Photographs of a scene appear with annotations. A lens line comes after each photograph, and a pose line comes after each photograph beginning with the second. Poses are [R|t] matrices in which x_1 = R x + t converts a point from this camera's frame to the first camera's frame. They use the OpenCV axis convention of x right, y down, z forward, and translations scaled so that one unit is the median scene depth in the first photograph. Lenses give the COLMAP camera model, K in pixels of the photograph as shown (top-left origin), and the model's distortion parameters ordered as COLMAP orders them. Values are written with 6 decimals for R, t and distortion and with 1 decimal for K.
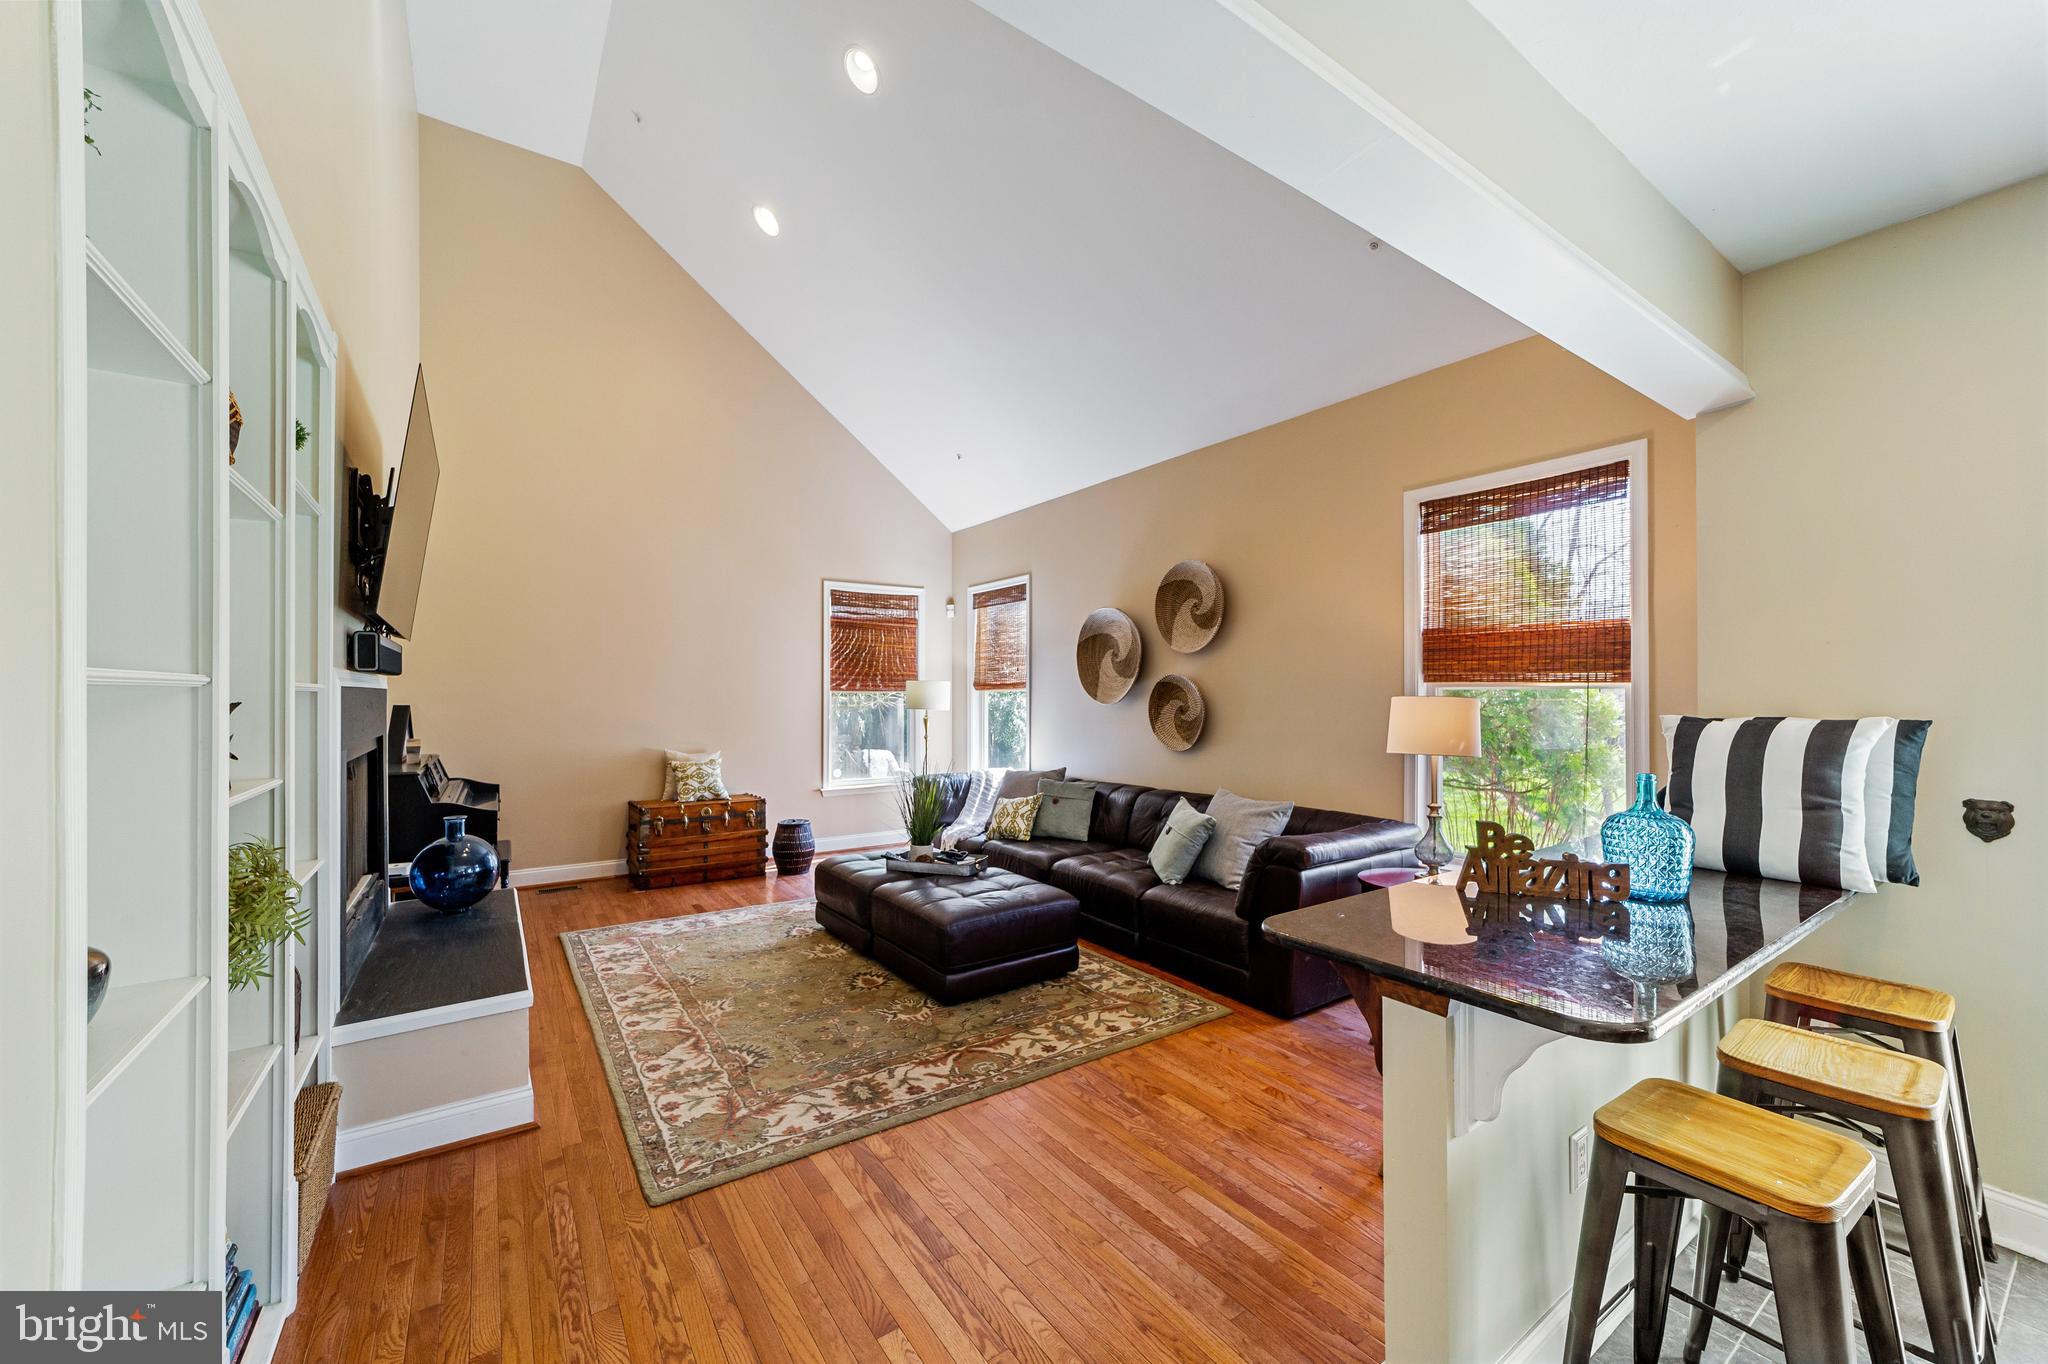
lens RADIAL K [[792.8, 0, 1013.1], [0, 792.8, 701.1], [0, 0, 1]] dist [-0.014888, 0.000023]
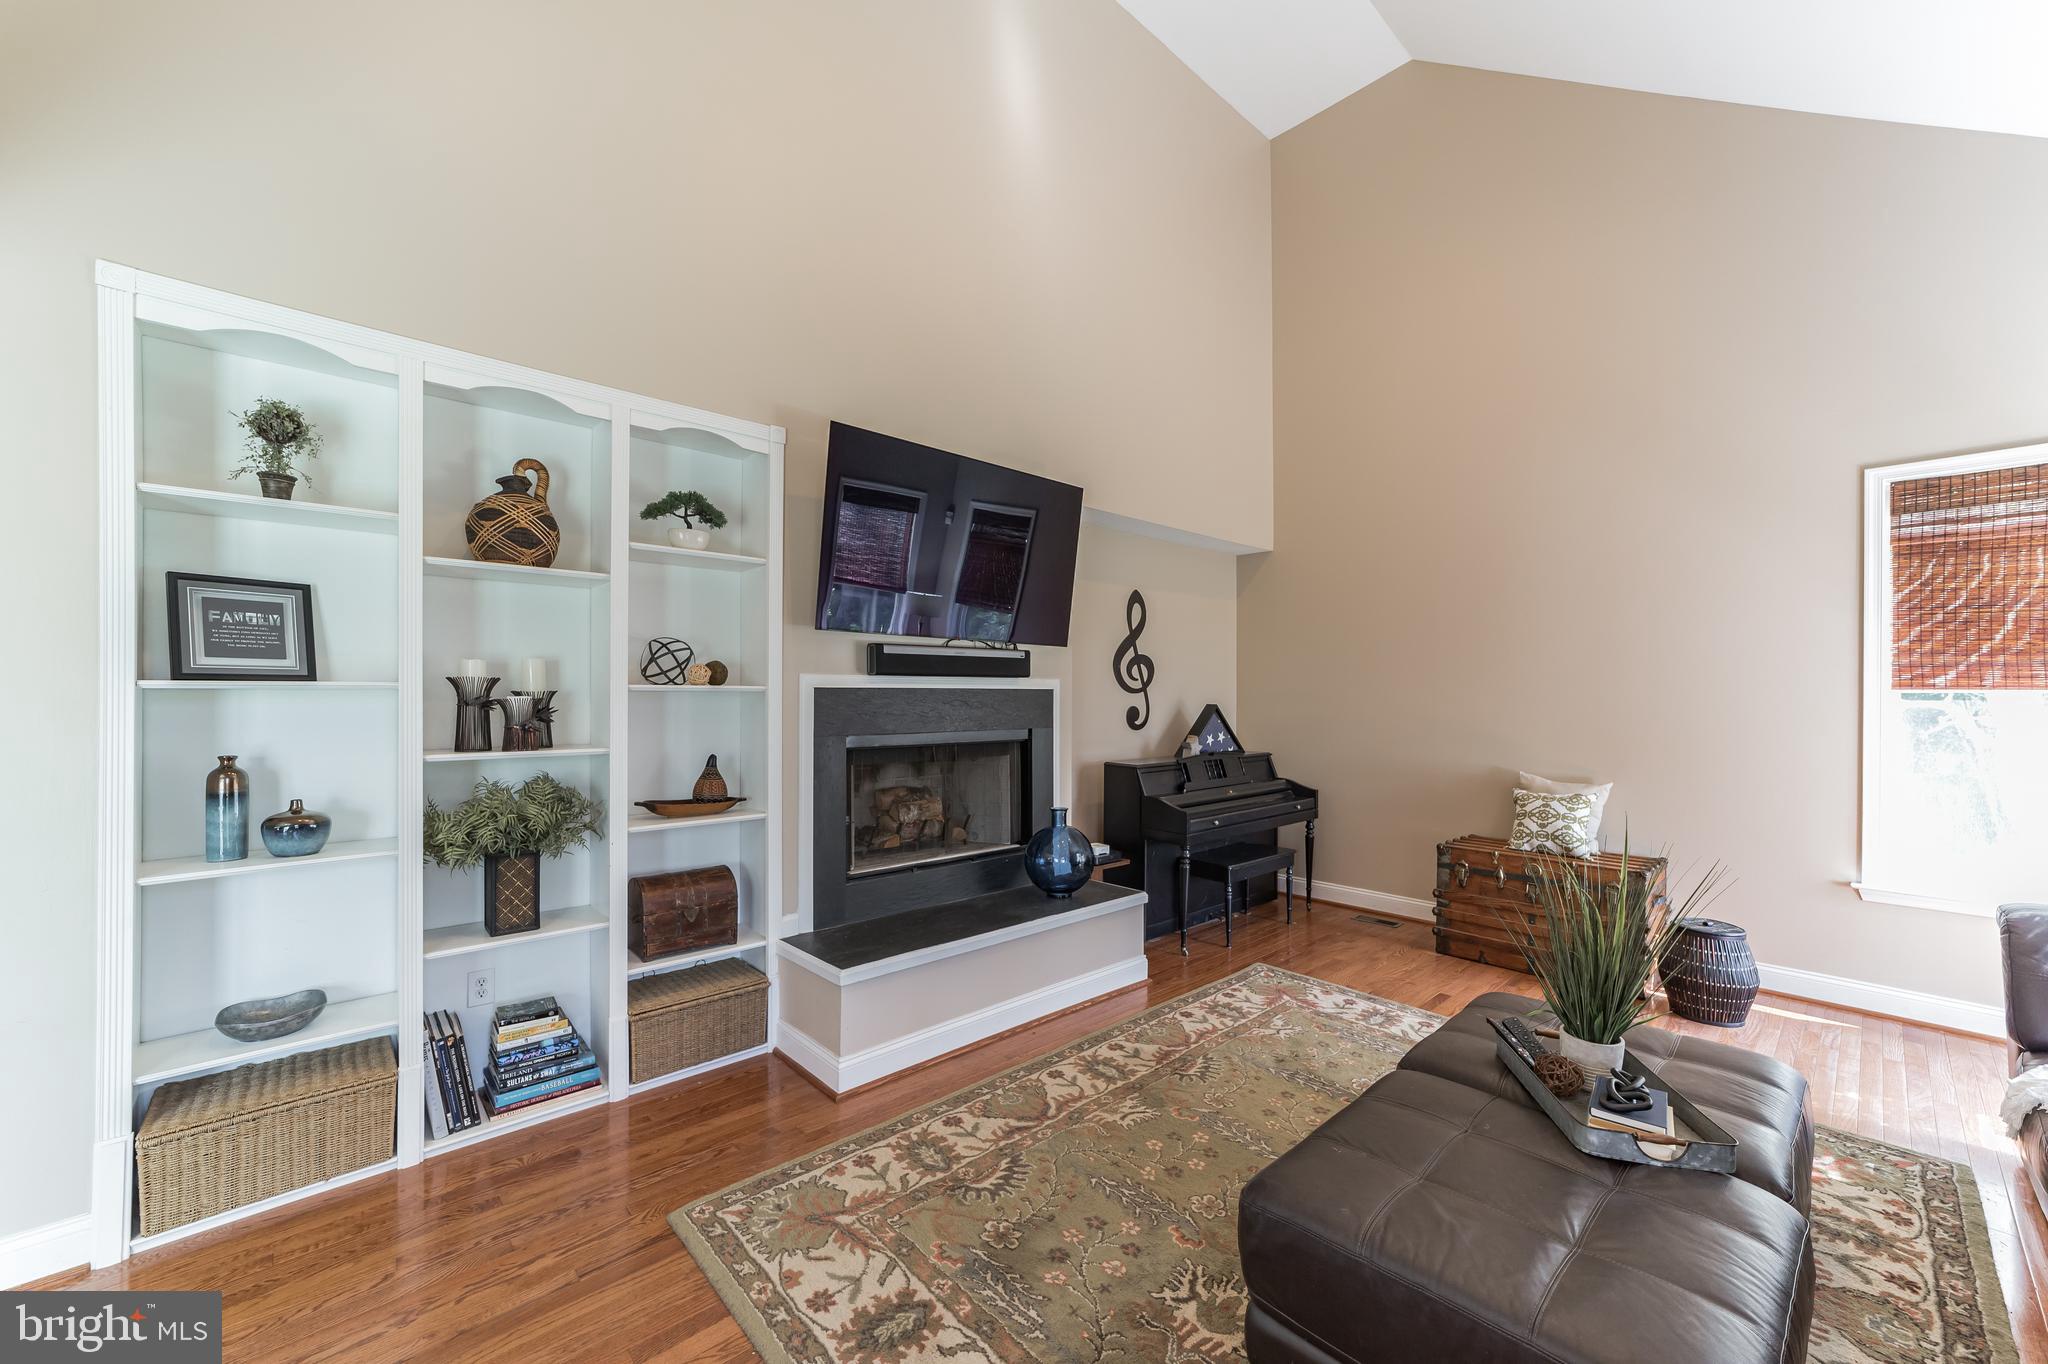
lens RADIAL K [[782.2, 0, 1017.8], [0, 782.2, 689.7], [0, 0, 1]] dist [-0.017088, 0.008087]
pose [[0.141156, -0.004053, -0.989979, 0.322287], [-0.011303, 0.999920, -0.005705, -0.007450], [0.989923, 0.011995, 0.141099, 0.738463]]
